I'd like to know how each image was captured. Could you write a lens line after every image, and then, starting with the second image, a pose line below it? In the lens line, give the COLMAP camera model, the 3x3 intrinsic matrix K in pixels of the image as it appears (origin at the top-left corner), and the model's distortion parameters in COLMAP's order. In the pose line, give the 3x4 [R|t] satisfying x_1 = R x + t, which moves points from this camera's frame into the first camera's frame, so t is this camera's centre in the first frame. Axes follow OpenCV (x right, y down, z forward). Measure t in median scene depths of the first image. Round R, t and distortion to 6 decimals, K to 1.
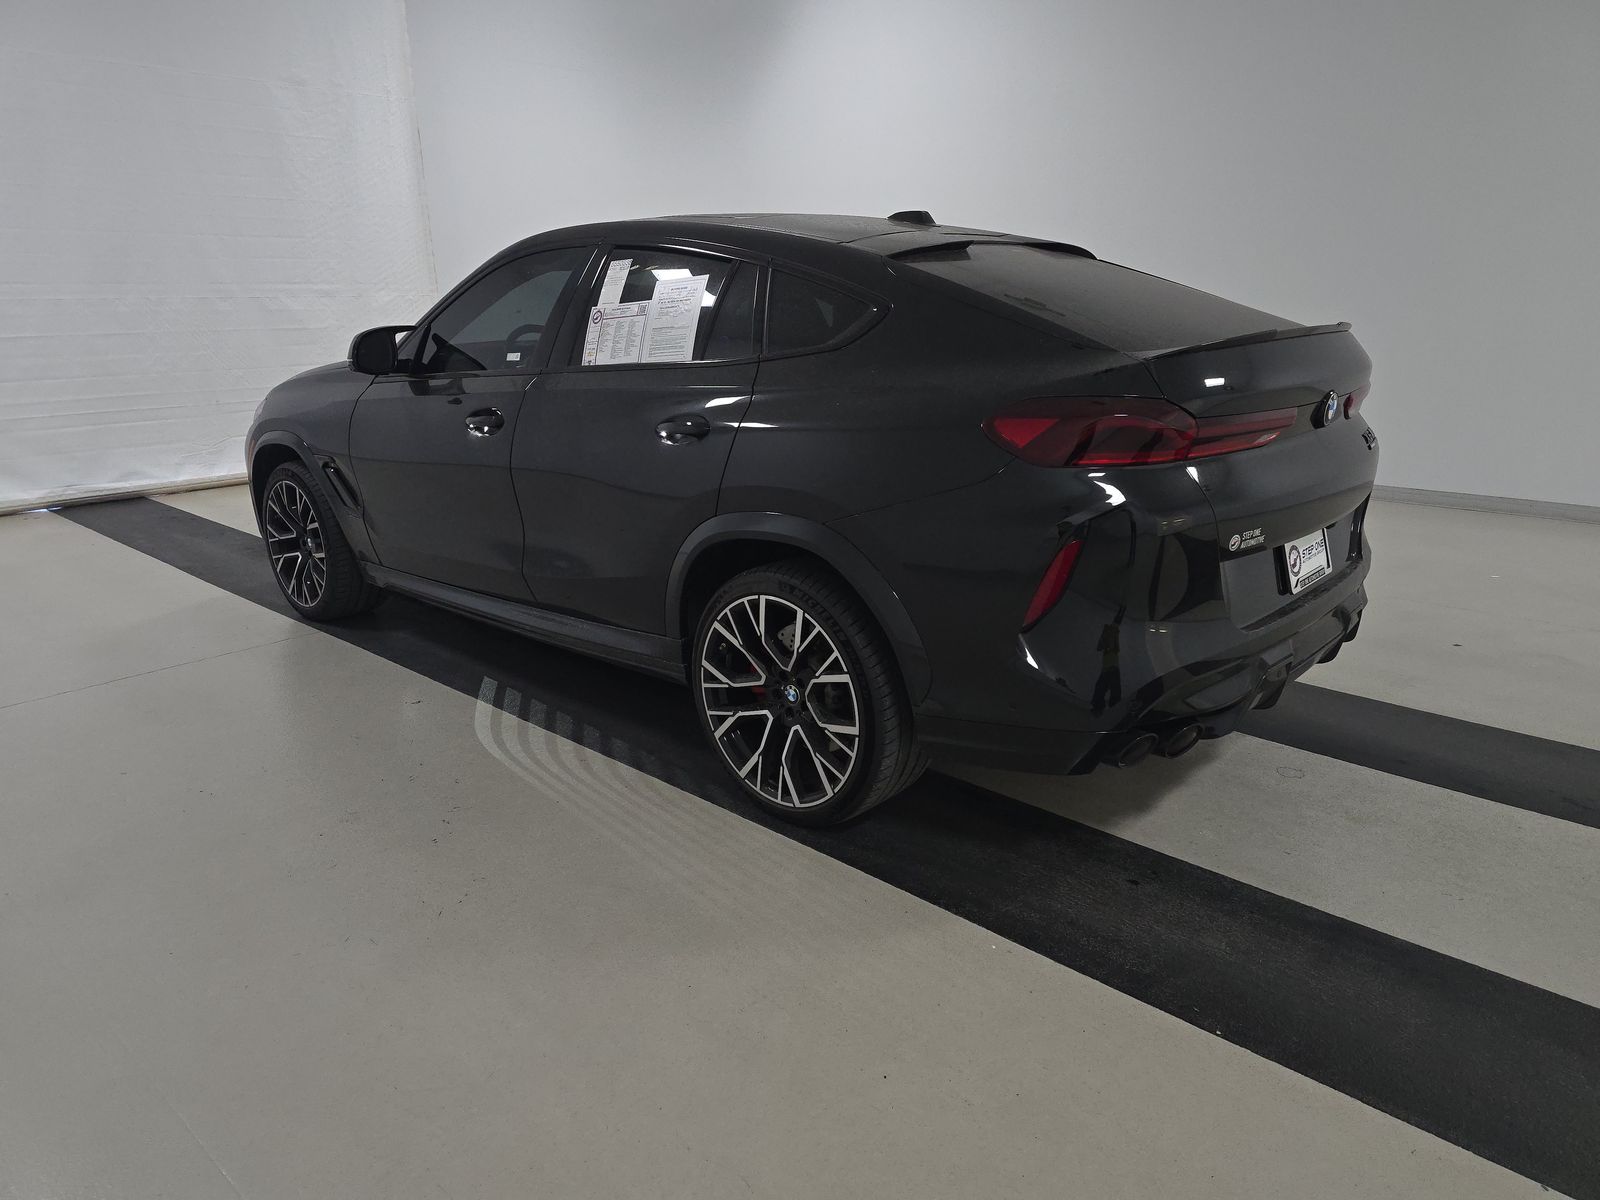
lens RADIAL K [[1076.9, 0, 801.7], [0, 1076.9, 592.3], [0, 0, 1]] dist [0.025472, -0.004396]
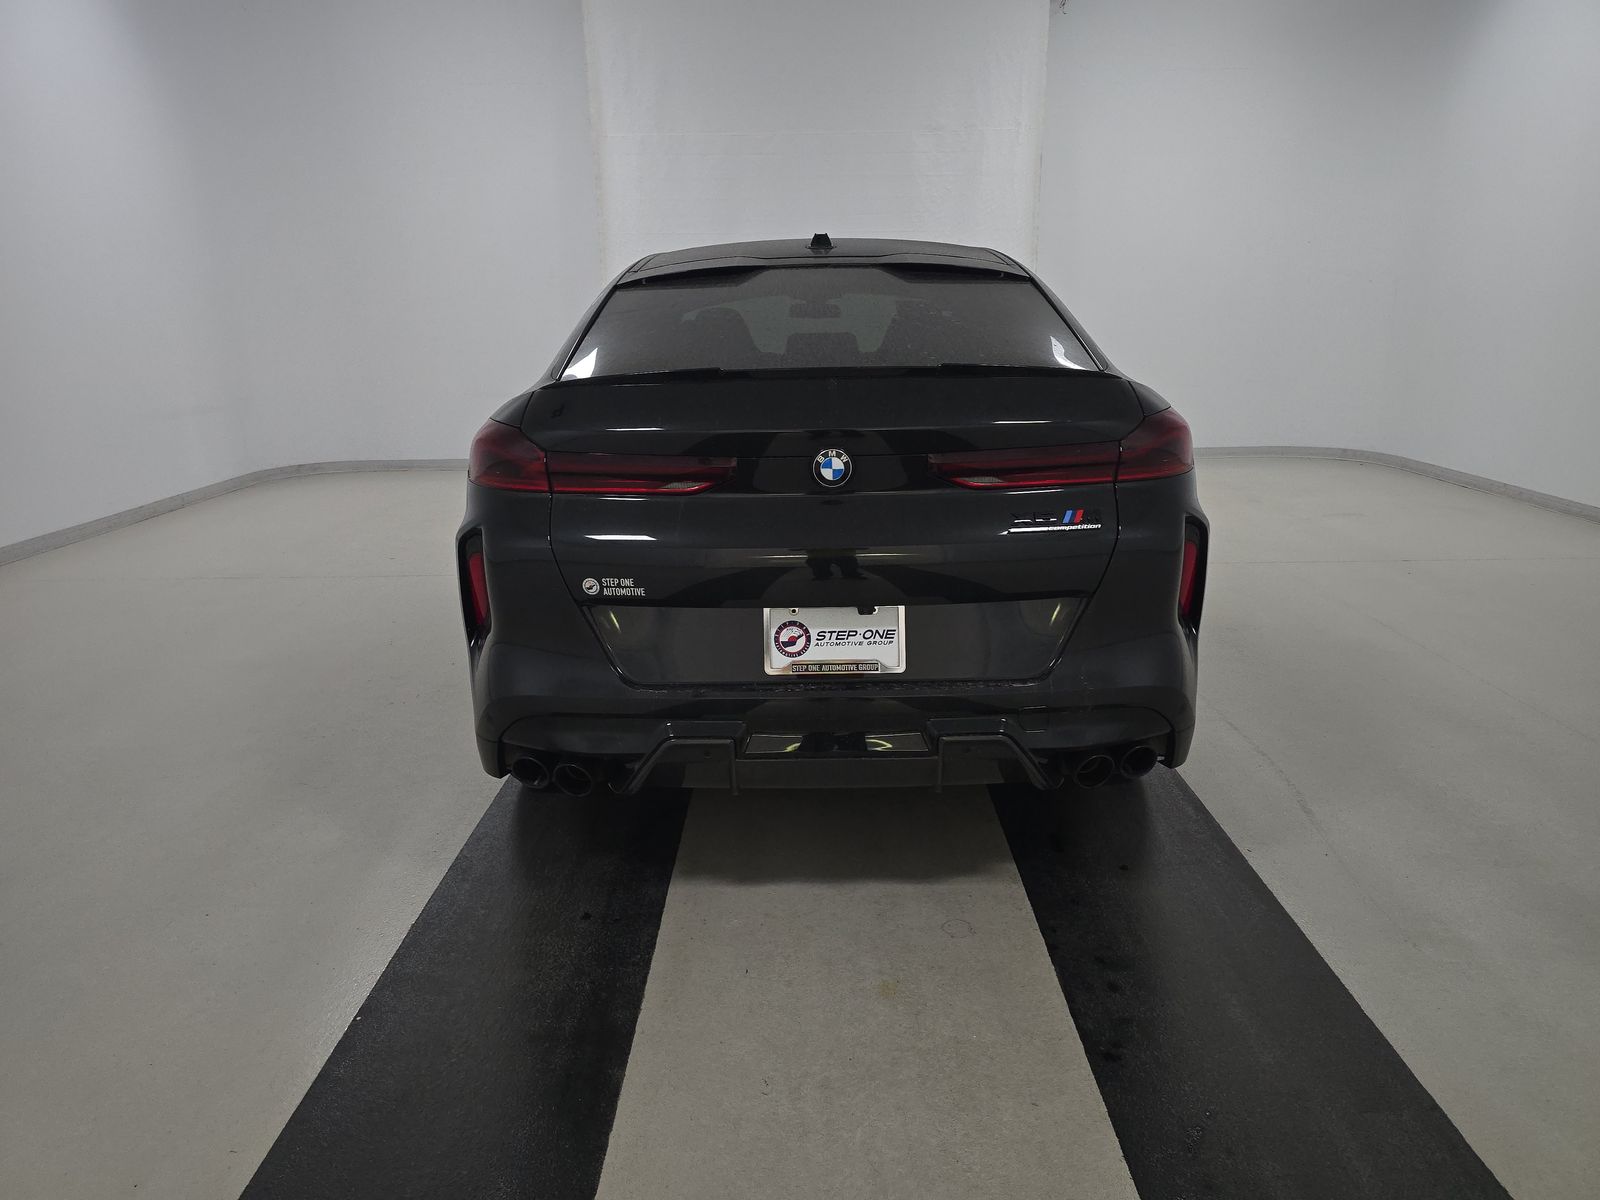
lens RADIAL K [[1076.9, 0, 804.1], [0, 1076.9, 595.4], [0, 0, 1]] dist [0.025472, -0.004396]
pose [[0.668682, 0.191166, -0.718554, 0.835204], [-0.195051, 0.977640, 0.078580, -0.102806], [0.717509, 0.087609, 0.691018, 0.332259]]
